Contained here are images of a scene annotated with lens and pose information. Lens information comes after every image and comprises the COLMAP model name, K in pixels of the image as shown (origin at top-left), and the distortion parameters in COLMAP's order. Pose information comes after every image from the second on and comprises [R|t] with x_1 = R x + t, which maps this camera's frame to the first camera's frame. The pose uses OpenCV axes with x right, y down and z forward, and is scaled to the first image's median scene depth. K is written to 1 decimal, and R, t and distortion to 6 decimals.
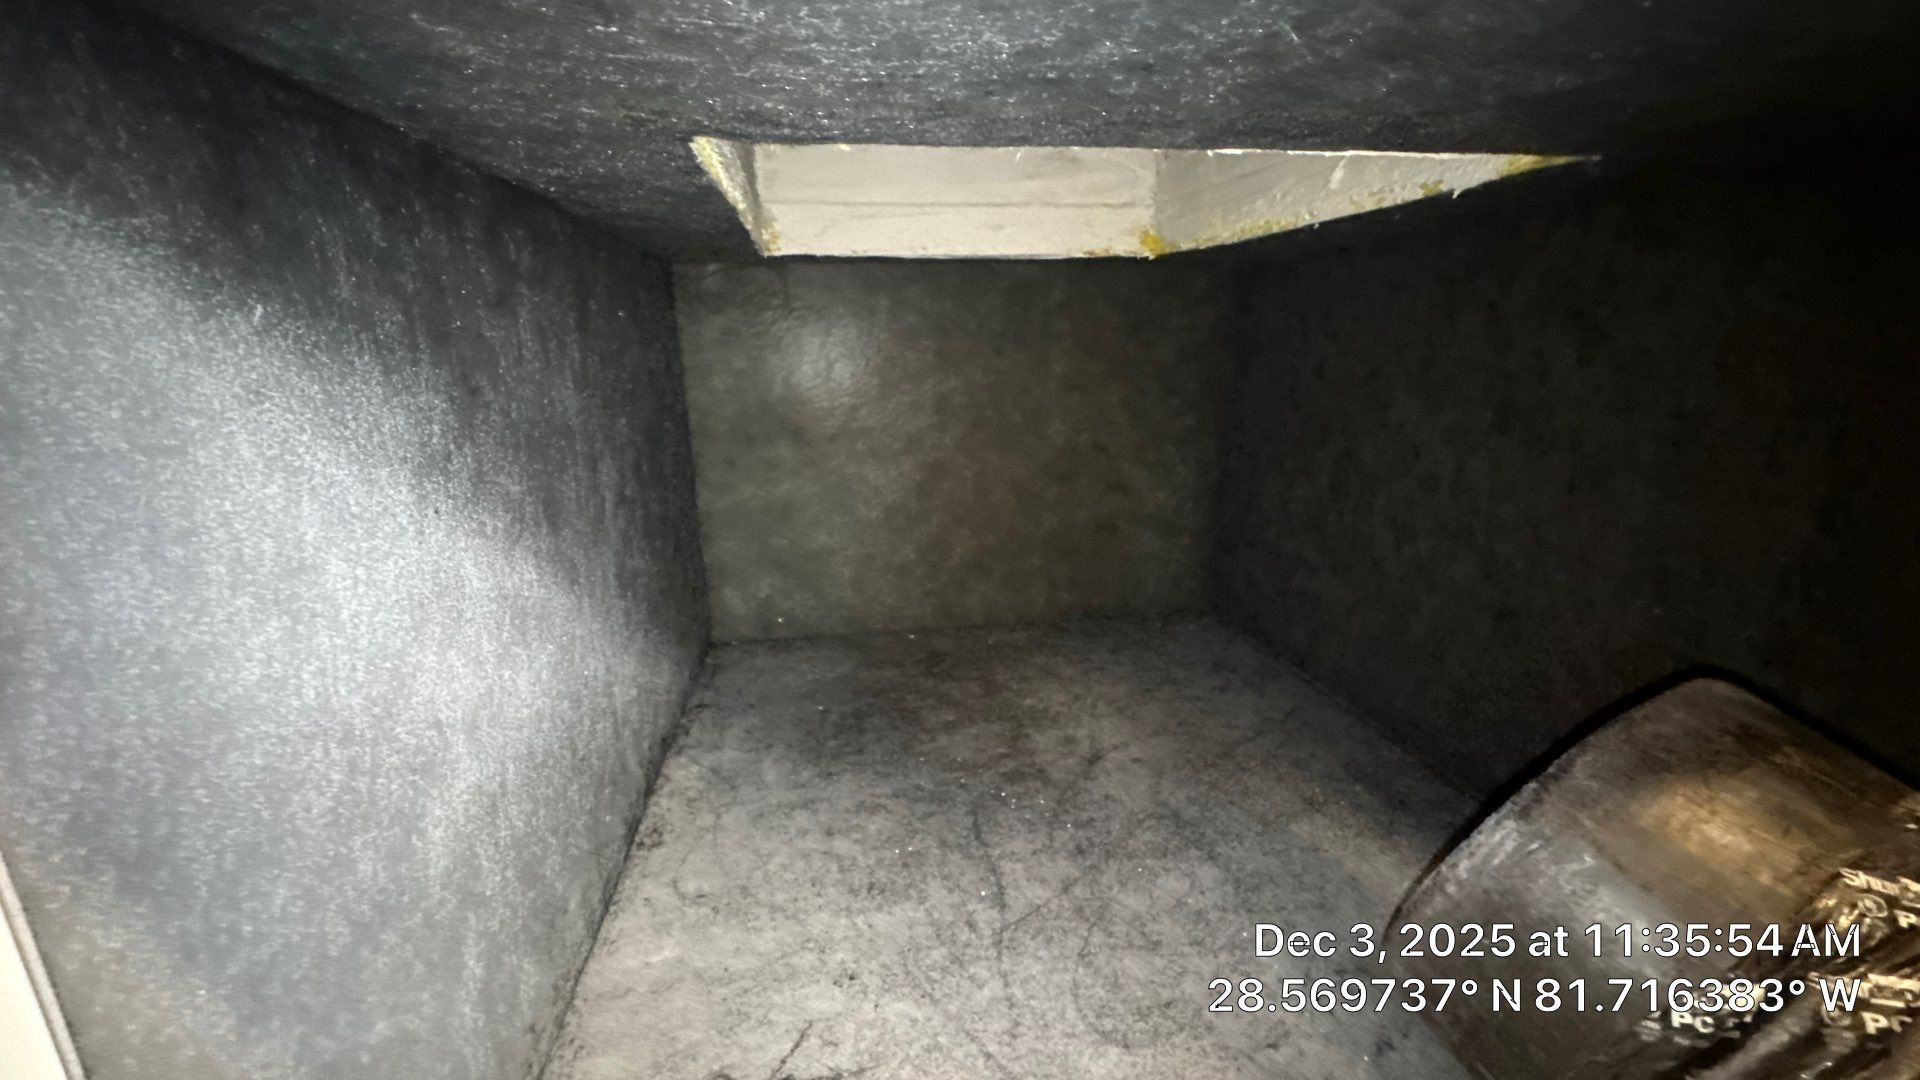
lens RADIAL K [[762.7, 0, 955.4], [0, 762.7, 533.8], [0, 0, 1]] dist [-0.009166, 0.001707]
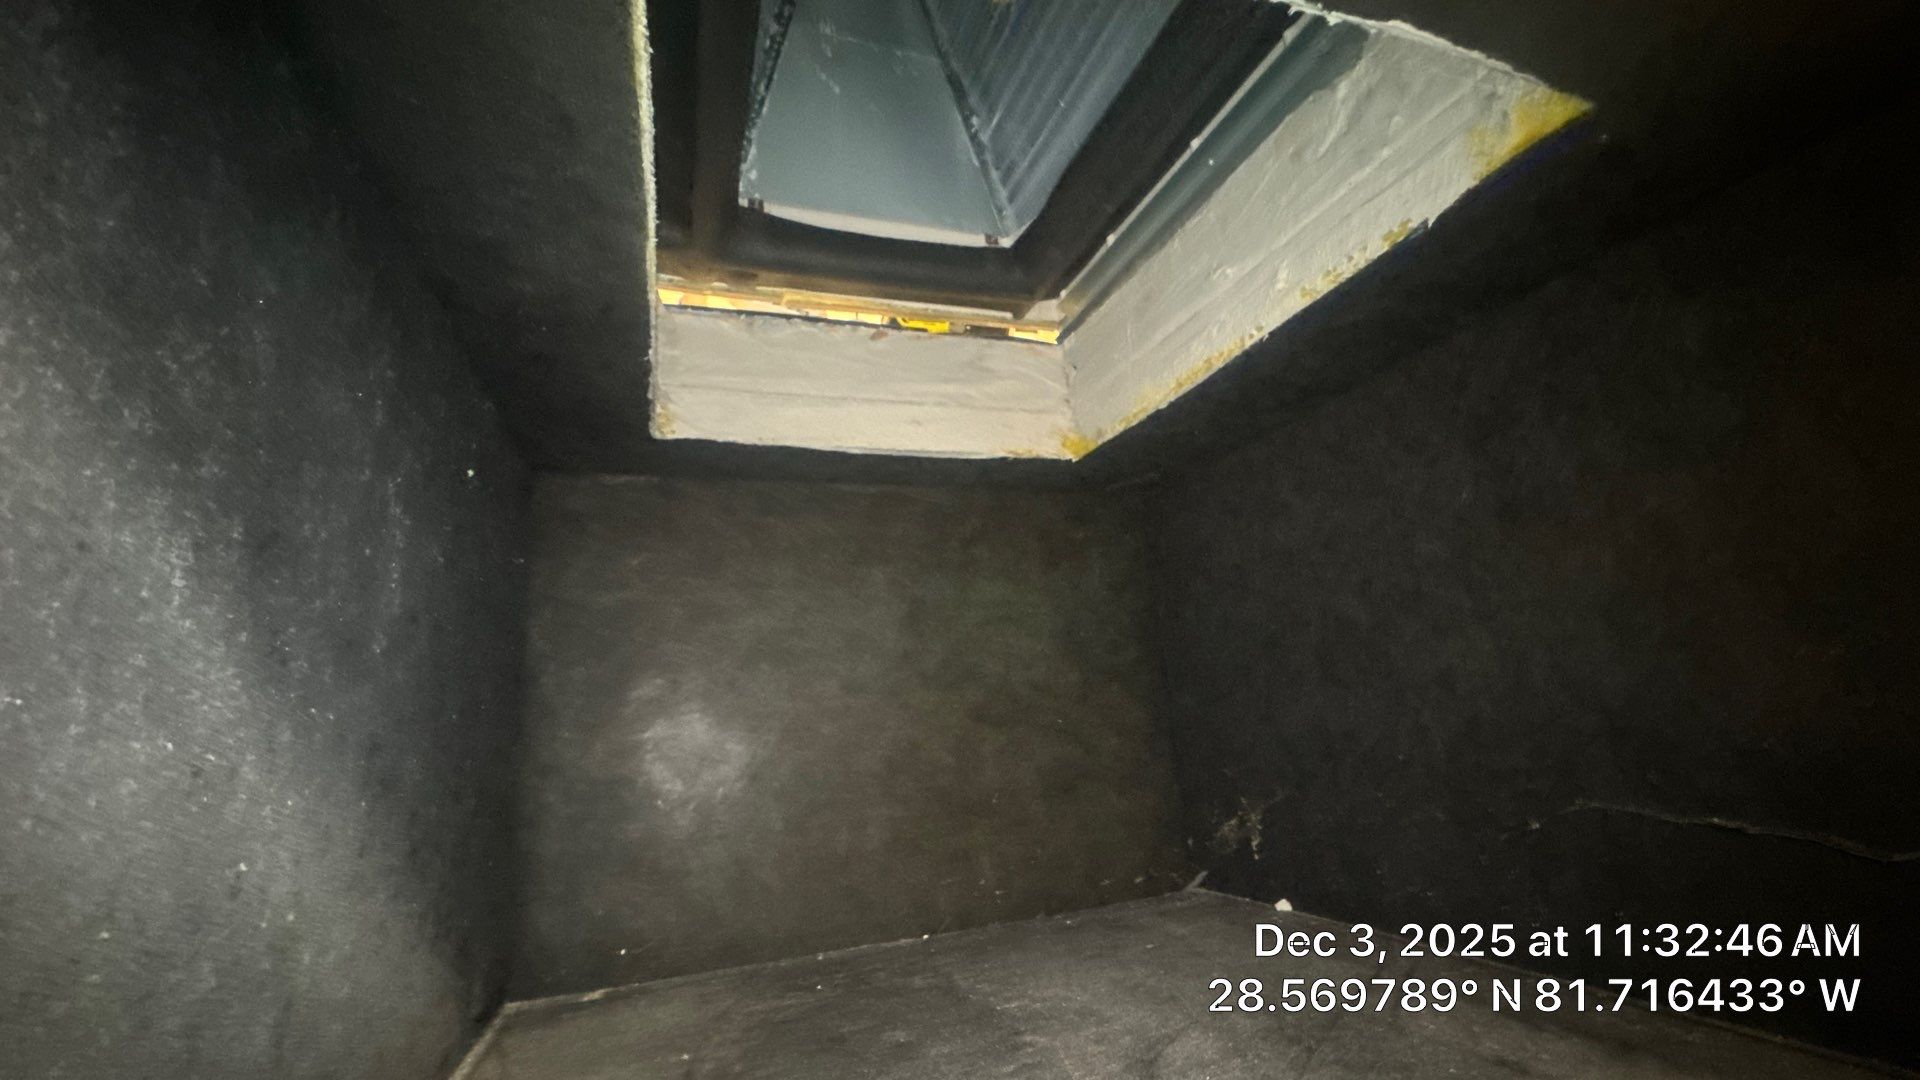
lens RADIAL K [[762.7, 0, 953.0], [0, 762.7, 540.4], [0, 0, 1]] dist [-0.009166, 0.001707]
pose [[0.984909, -0.015391, 0.172387, -0.097834], [0.095645, 0.878526, -0.468022, 0.259314], [-0.144243, 0.477447, 0.866740, 0.372172]]
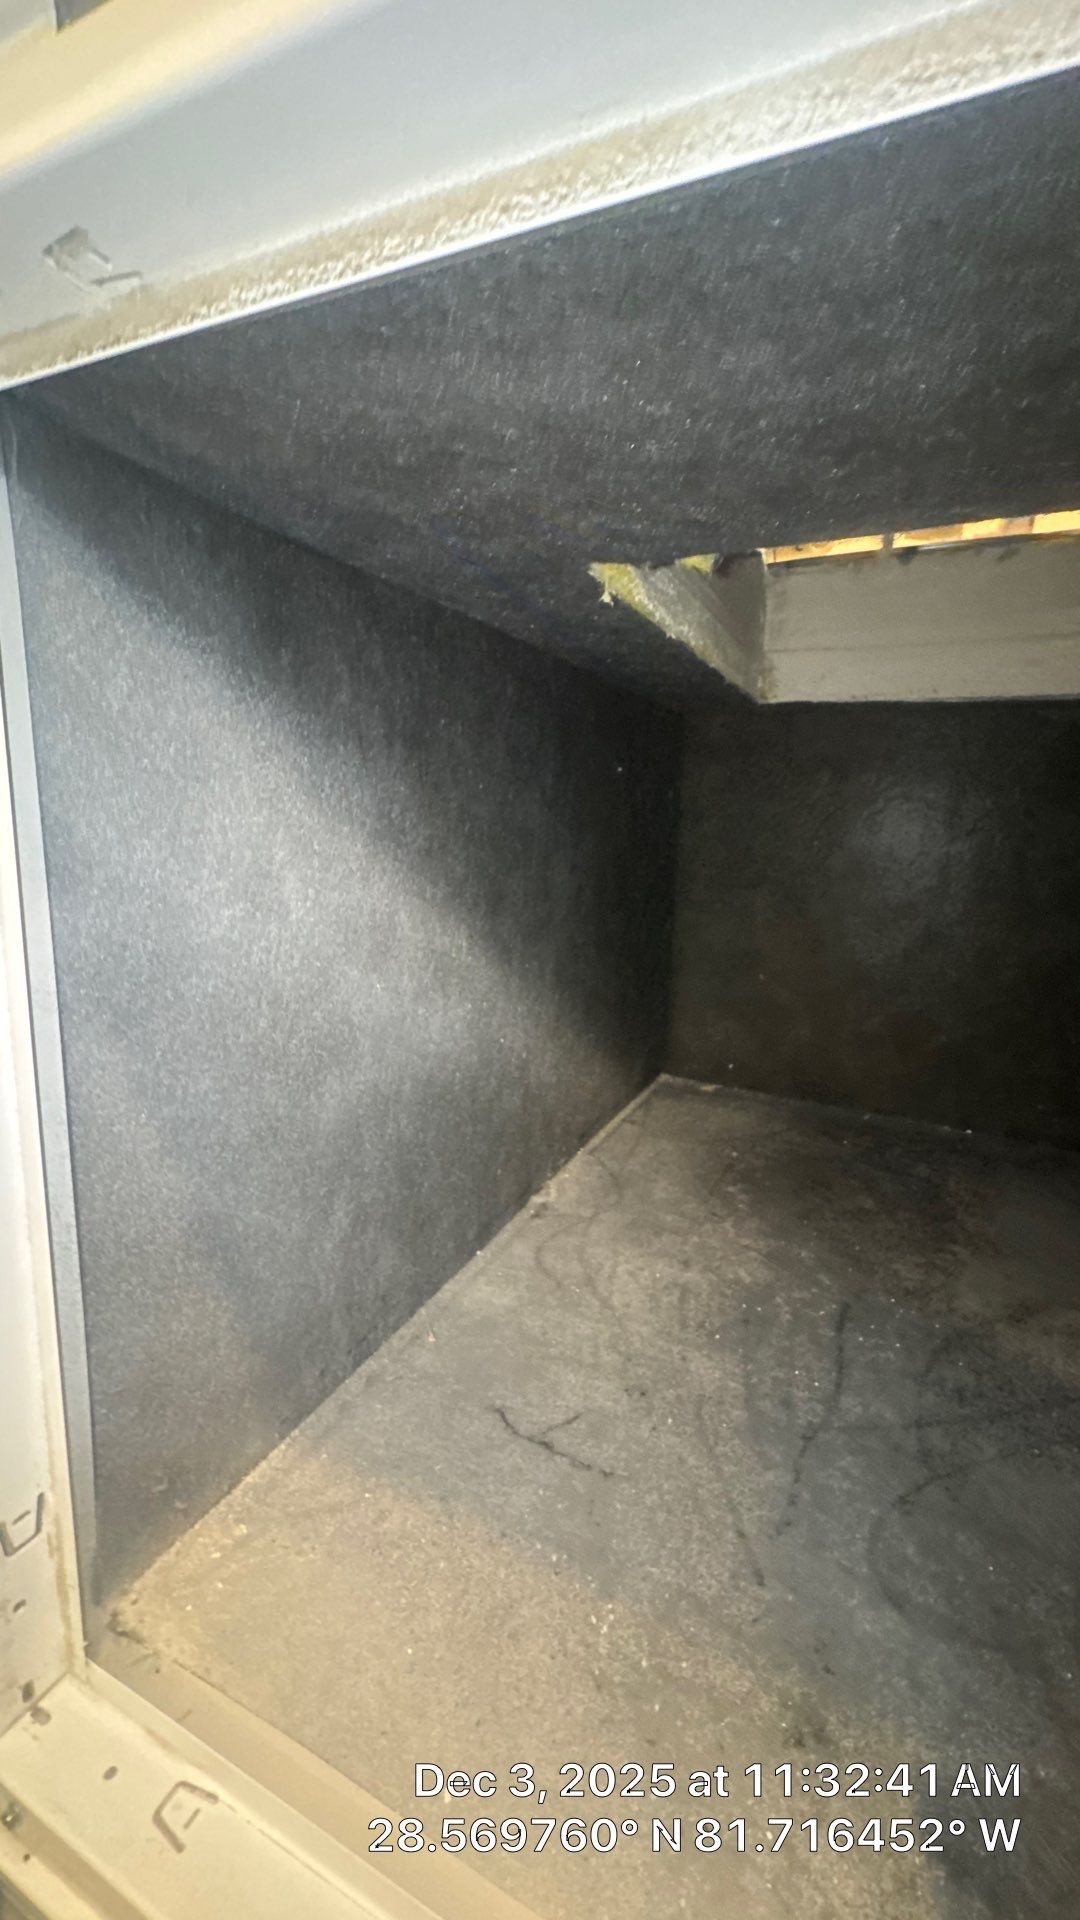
lens RADIAL K [[762.7, 0, 540.7], [0, 762.7, 954.4], [0, 0, 1]] dist [-0.009166, 0.001707]
pose [[0.818305, 0.148389, -0.555299, 0.188958], [-0.186583, 0.982360, -0.012444, 0.052173], [0.543657, 0.113792, 0.831558, 0.034775]]
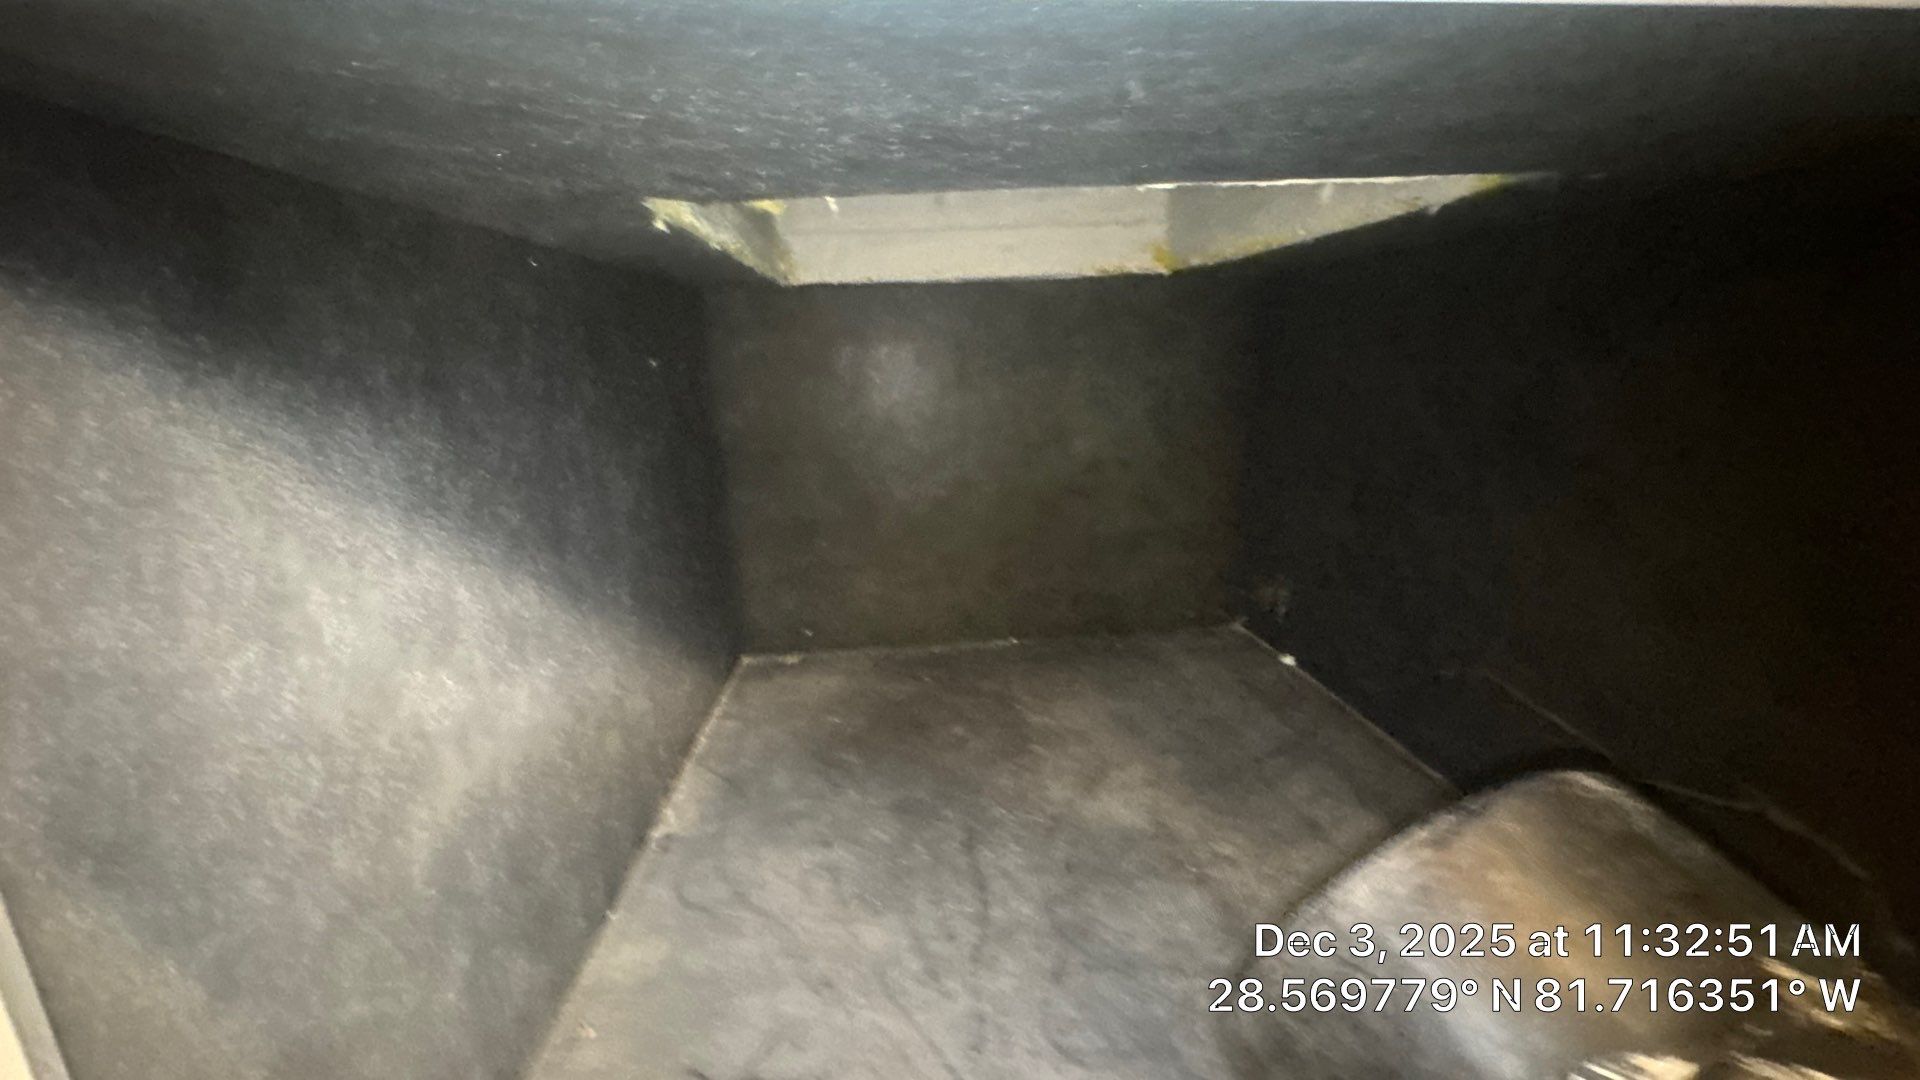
lens RADIAL K [[762.7, 0, 956.6], [0, 762.7, 535.8], [0, 0, 1]] dist [-0.009166, 0.001707]
pose [[0.996271, -0.002897, -0.086233, 0.110846], [0.002069, 0.999951, -0.009692, -0.016419], [0.086256, 0.009477, 0.996228, -0.020656]]
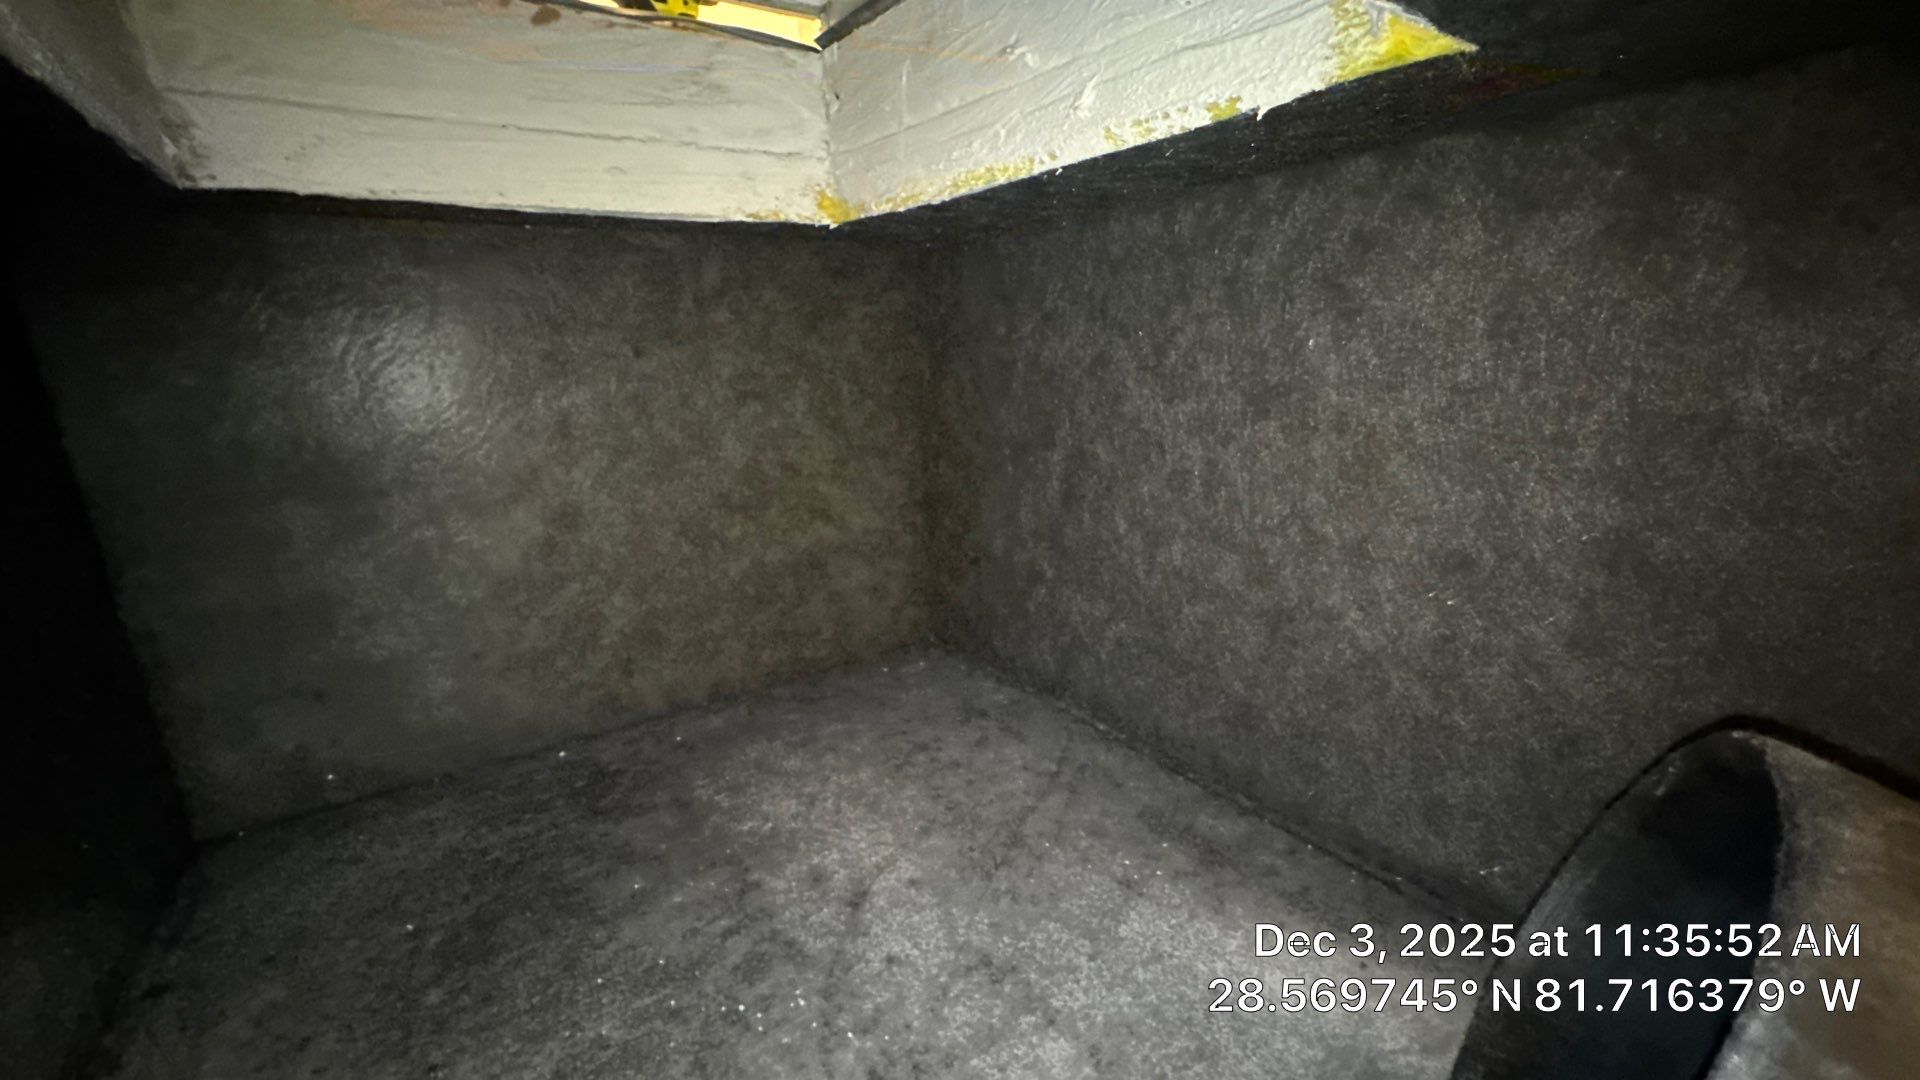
lens RADIAL K [[762.7, 0, 956.3], [0, 762.7, 535.3], [0, 0, 1]] dist [-0.009166, 0.001707]
pose [[0.901428, -0.120554, 0.415806, 0.008488], [0.124515, 0.992060, 0.017689, -0.064948], [-0.414637, 0.035829, 0.909281, 0.374872]]
